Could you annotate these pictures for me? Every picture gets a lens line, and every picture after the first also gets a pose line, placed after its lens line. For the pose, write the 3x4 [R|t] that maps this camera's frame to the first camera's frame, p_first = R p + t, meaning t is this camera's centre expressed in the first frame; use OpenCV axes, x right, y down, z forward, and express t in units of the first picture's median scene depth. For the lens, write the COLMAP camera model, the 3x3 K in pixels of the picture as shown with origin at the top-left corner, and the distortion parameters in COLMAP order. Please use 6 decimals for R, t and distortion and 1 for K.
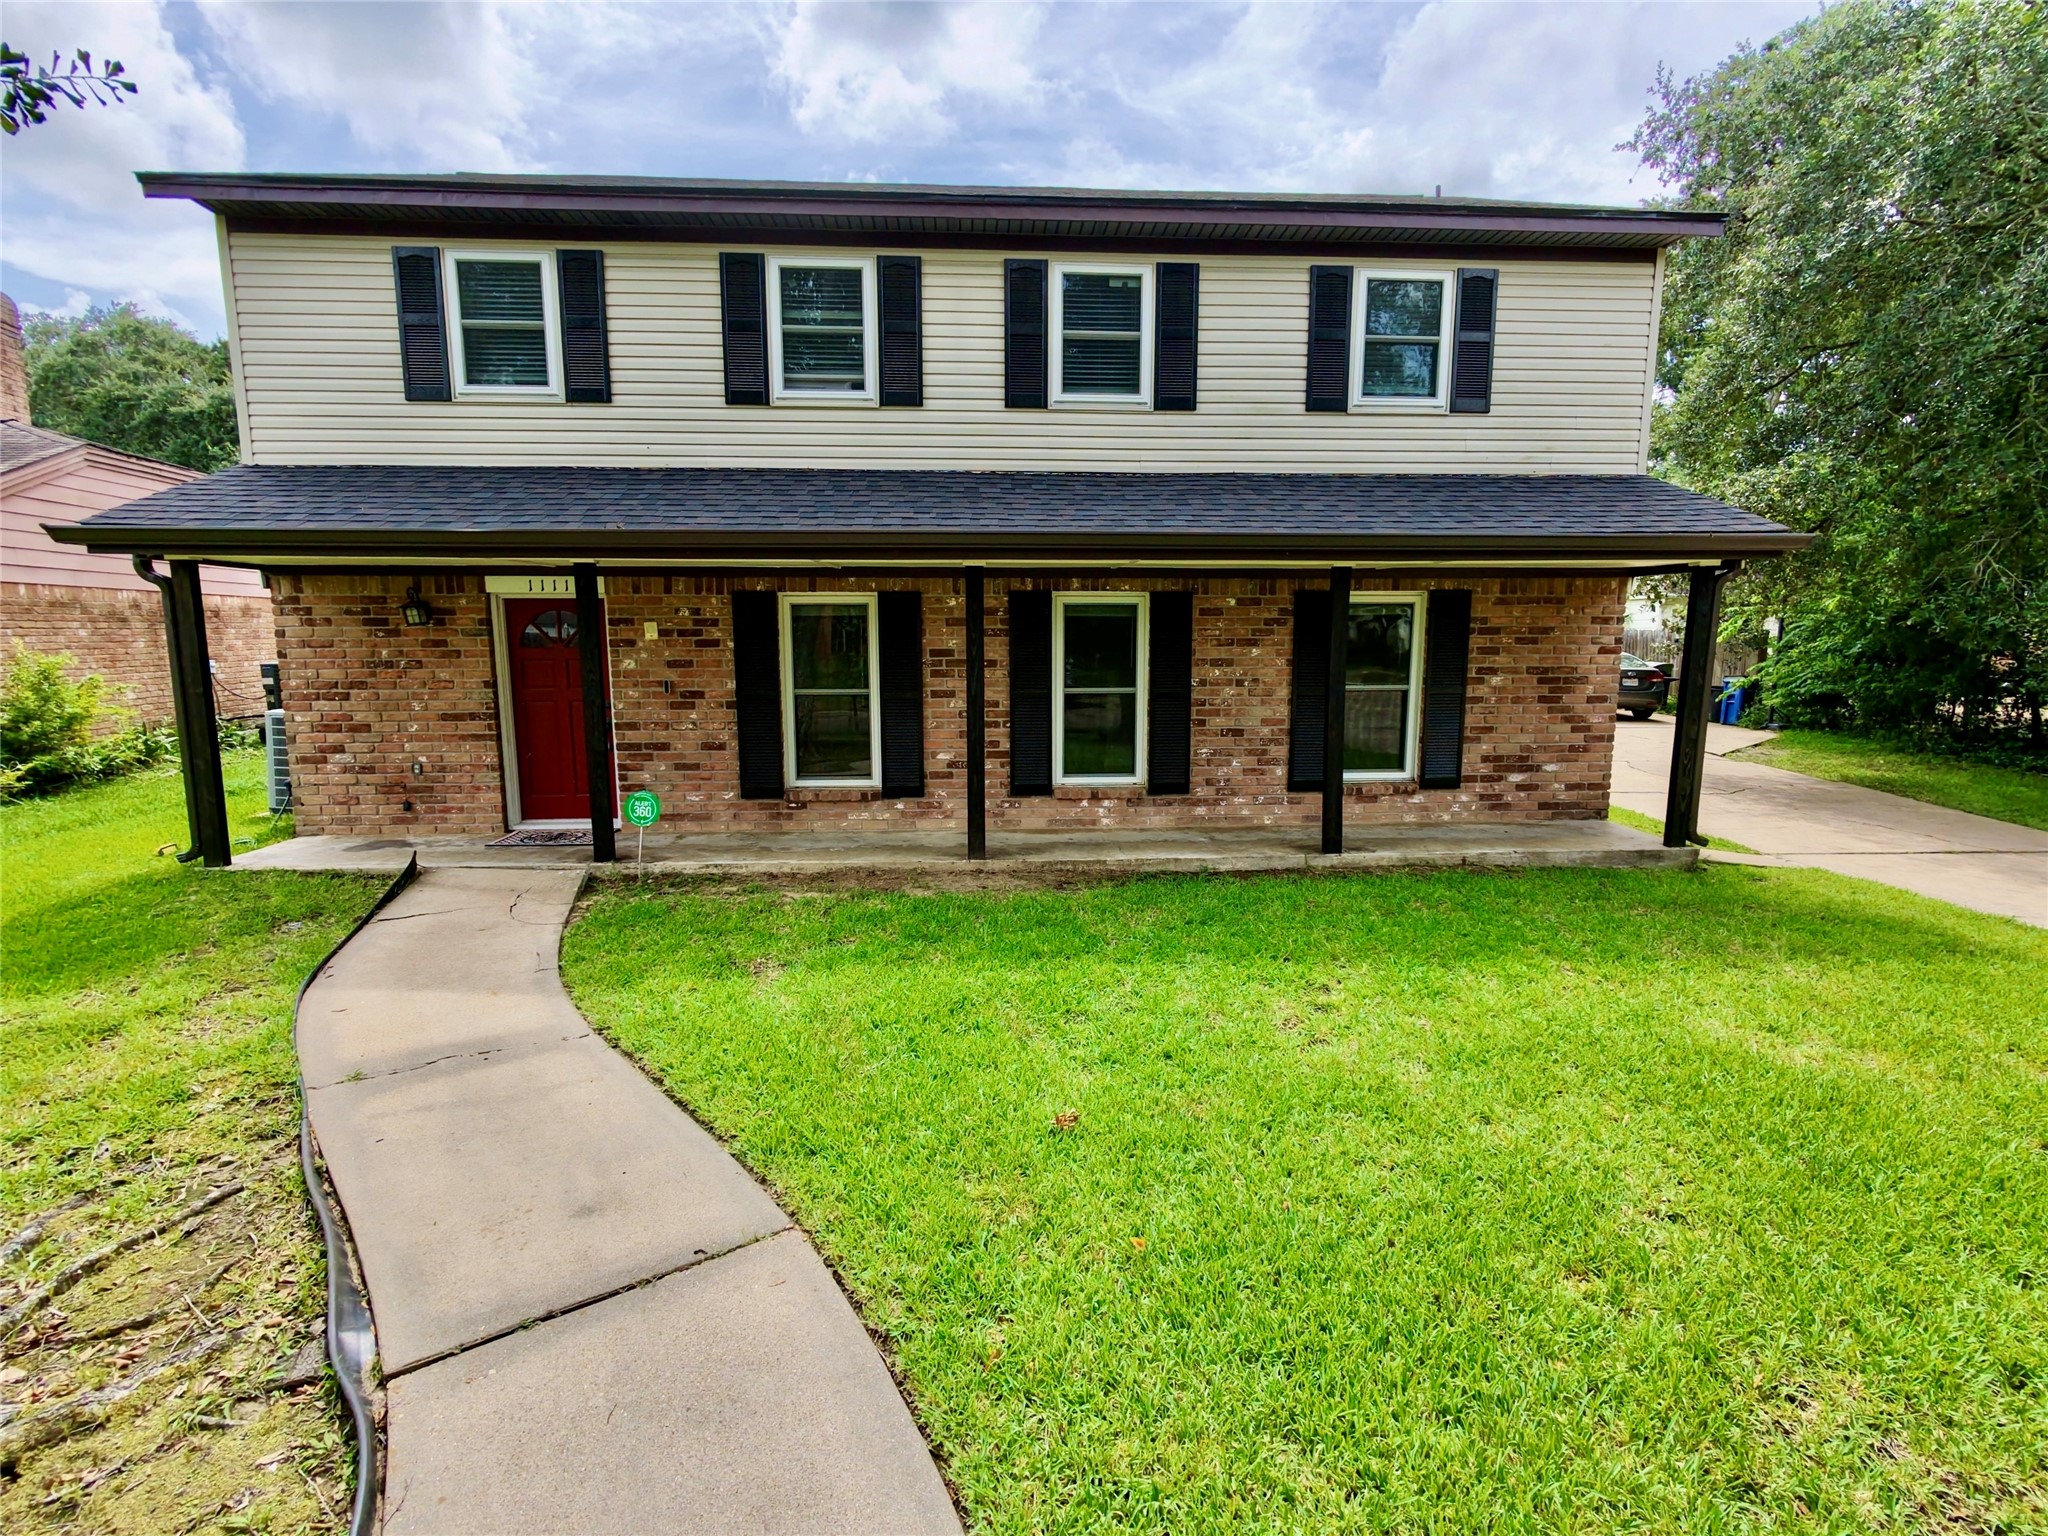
lens RADIAL K [[962.9, 0, 1038.9], [0, 962.9, 768.7], [0, 0, 1]] dist [-0.005360, 0.000865]
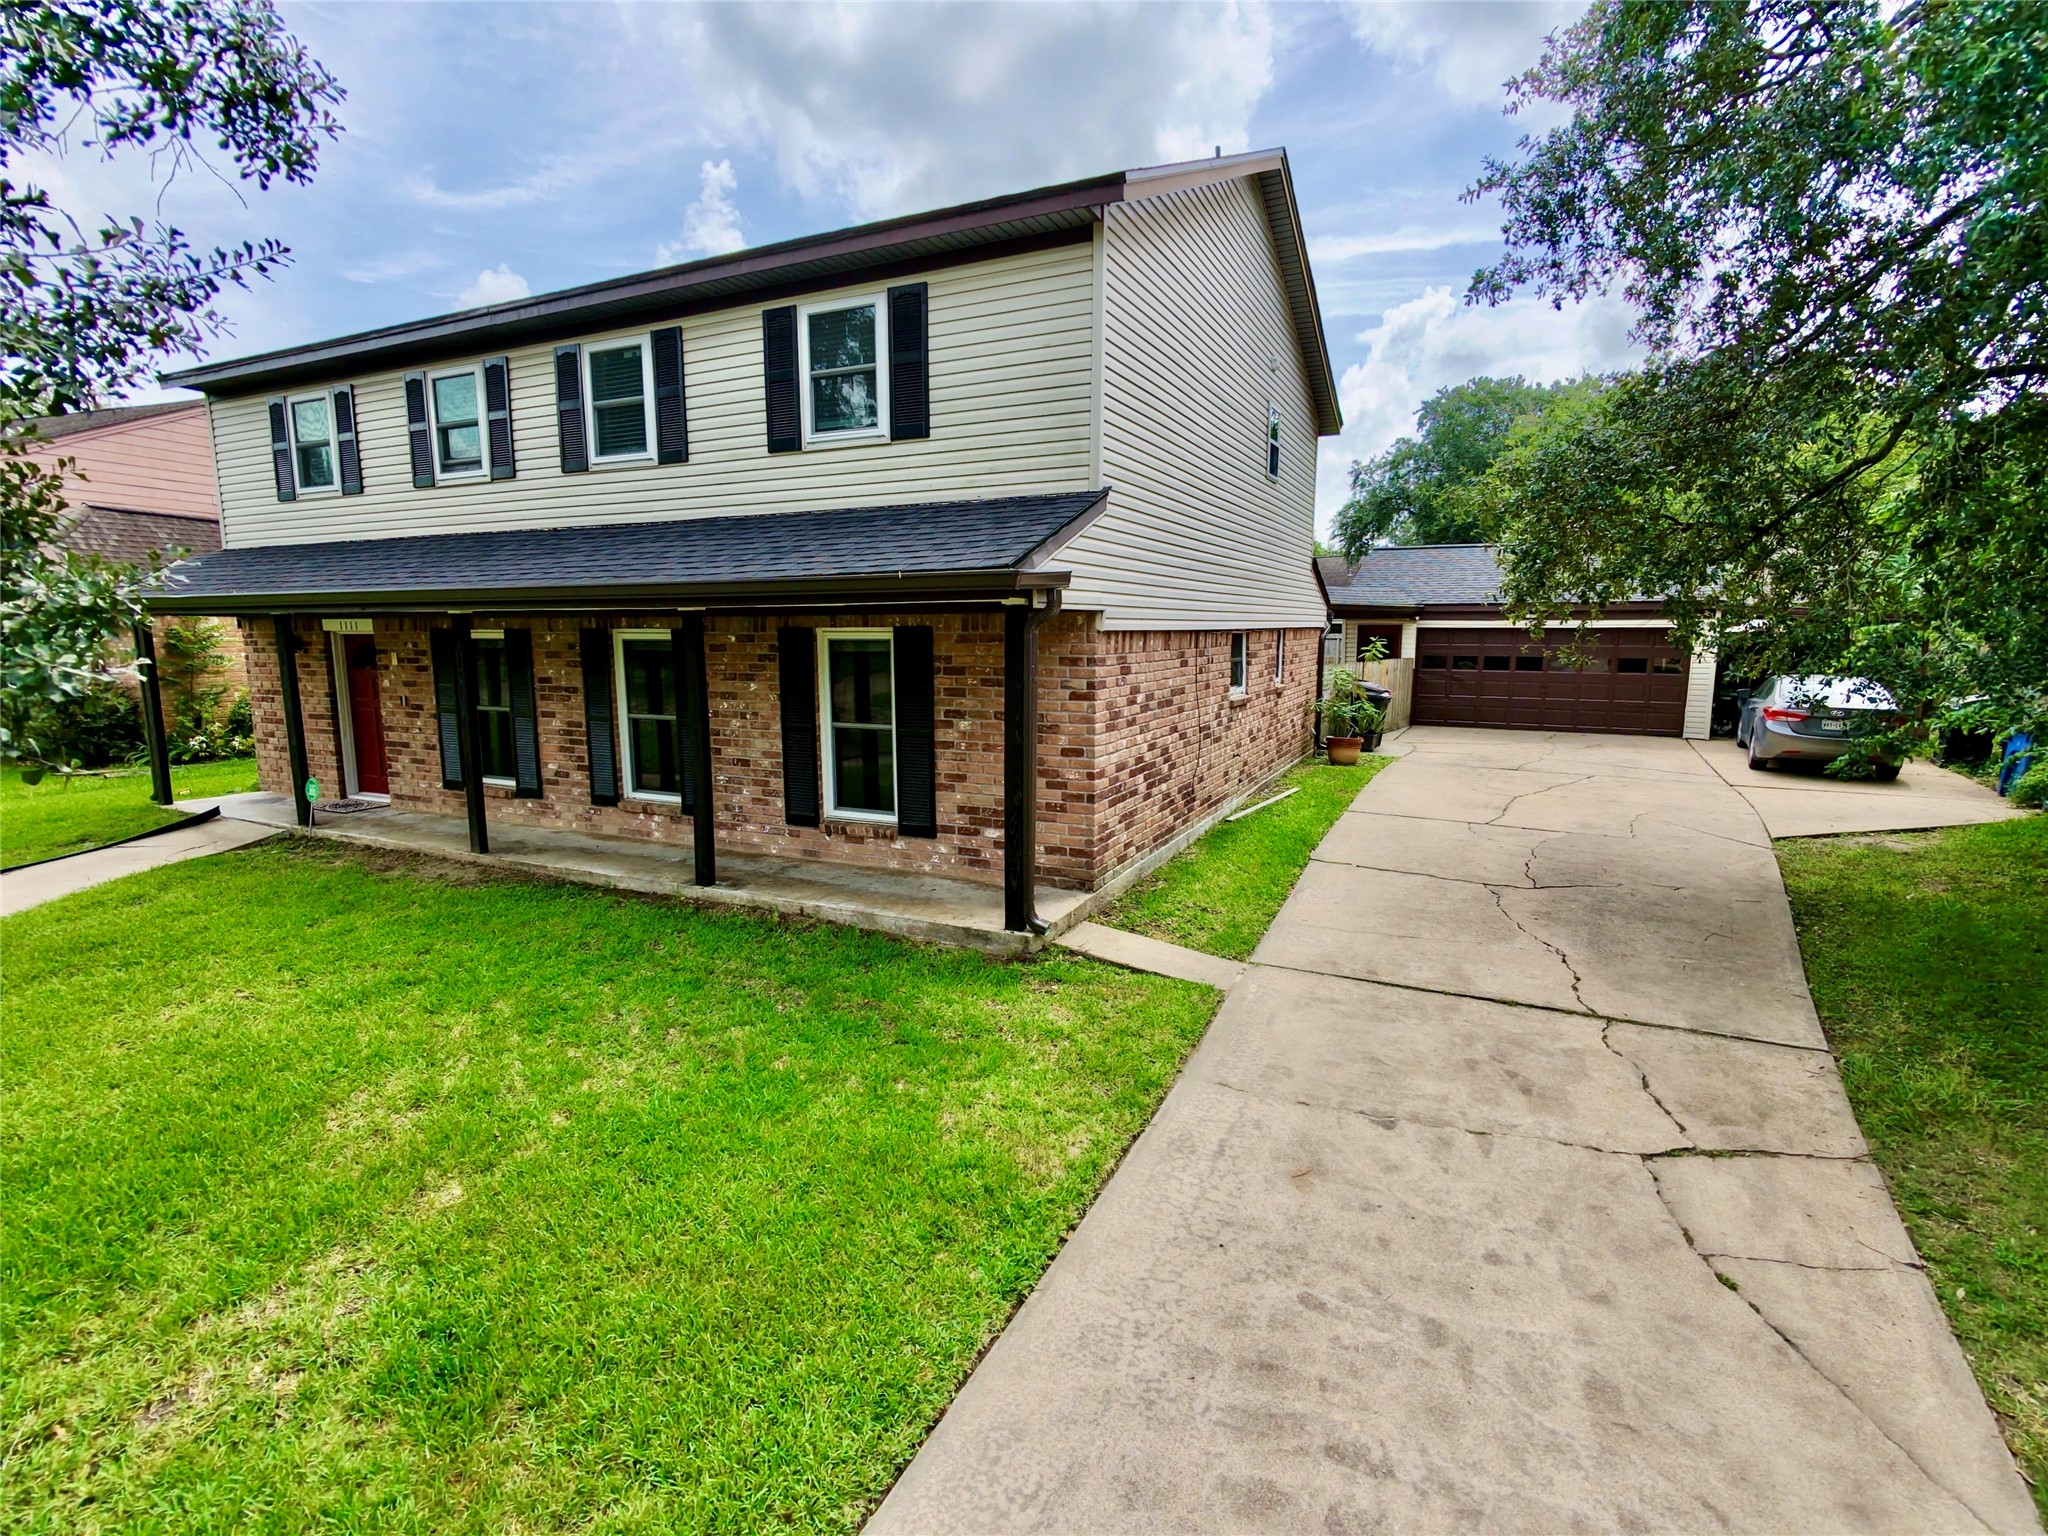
lens RADIAL K [[962.9, 0, 1033.6], [0, 962.9, 769.8], [0, 0, 1]] dist [-0.005360, 0.000865]
pose [[0.879043, 0.070040, -0.471569, 1.007619], [-0.067149, 0.997478, 0.022981, -0.077582], [0.471990, 0.011464, 0.881530, 0.232797]]
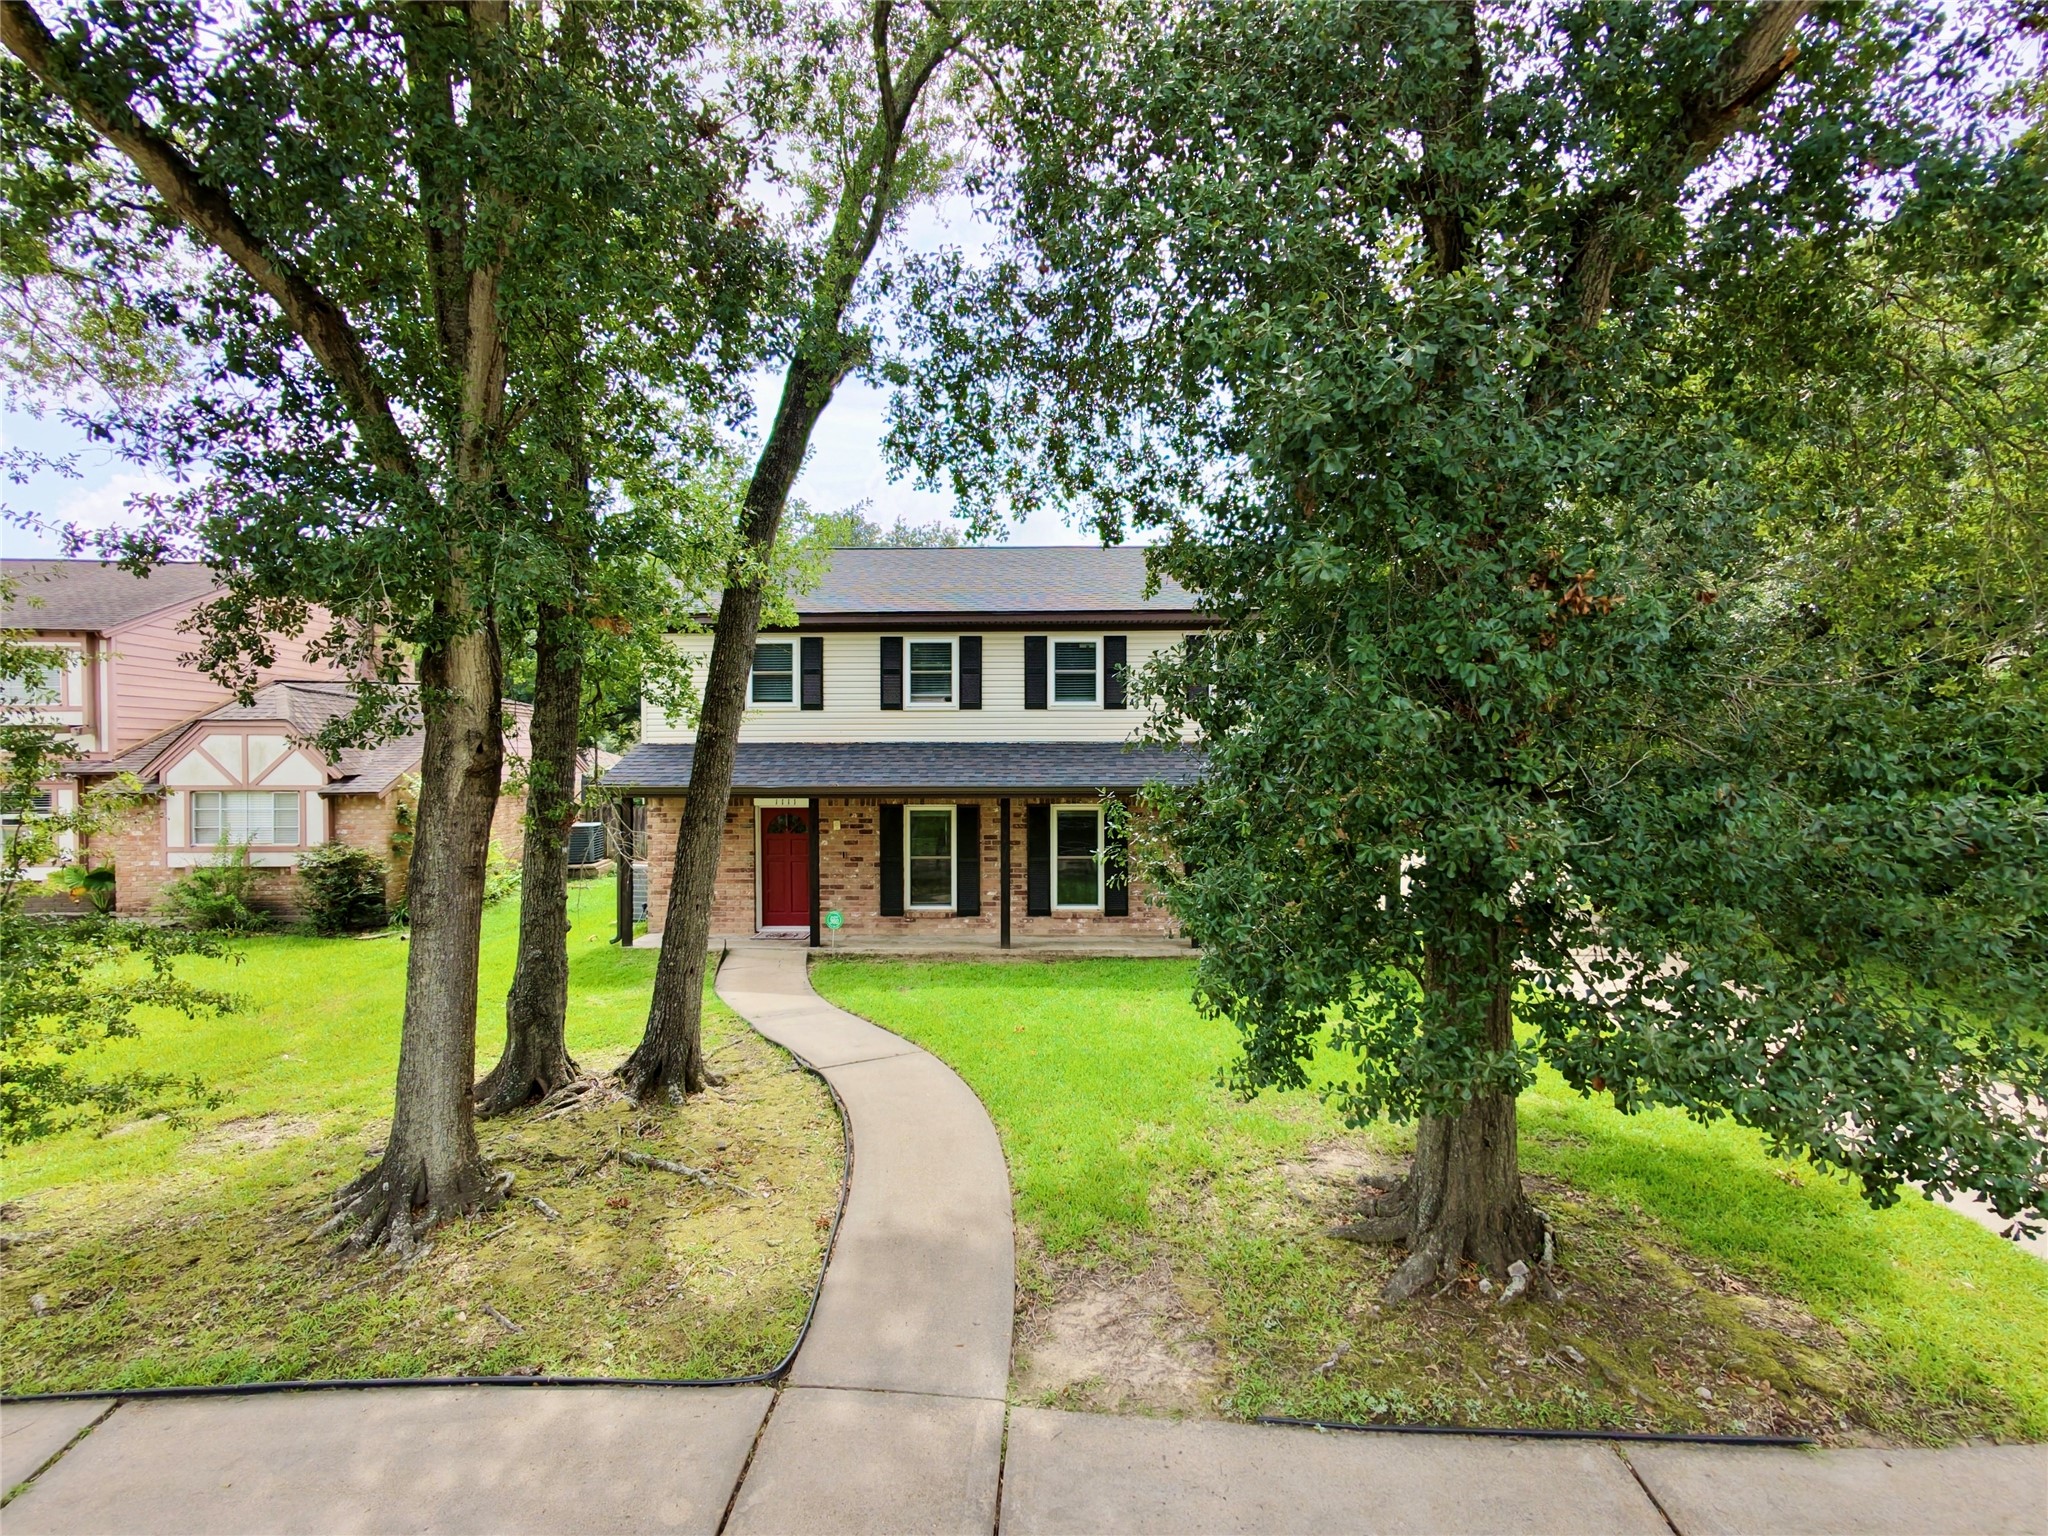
lens RADIAL K [[962.9, 0, 1030.0], [0, 962.9, 768.9], [0, 0, 1]] dist [-0.005360, 0.000865]
pose [[0.996224, -0.002791, -0.086773, 0.134002], [-0.008941, 0.990870, -0.134523, -0.002175], [0.086356, 0.134791, 0.987104, -0.822460]]
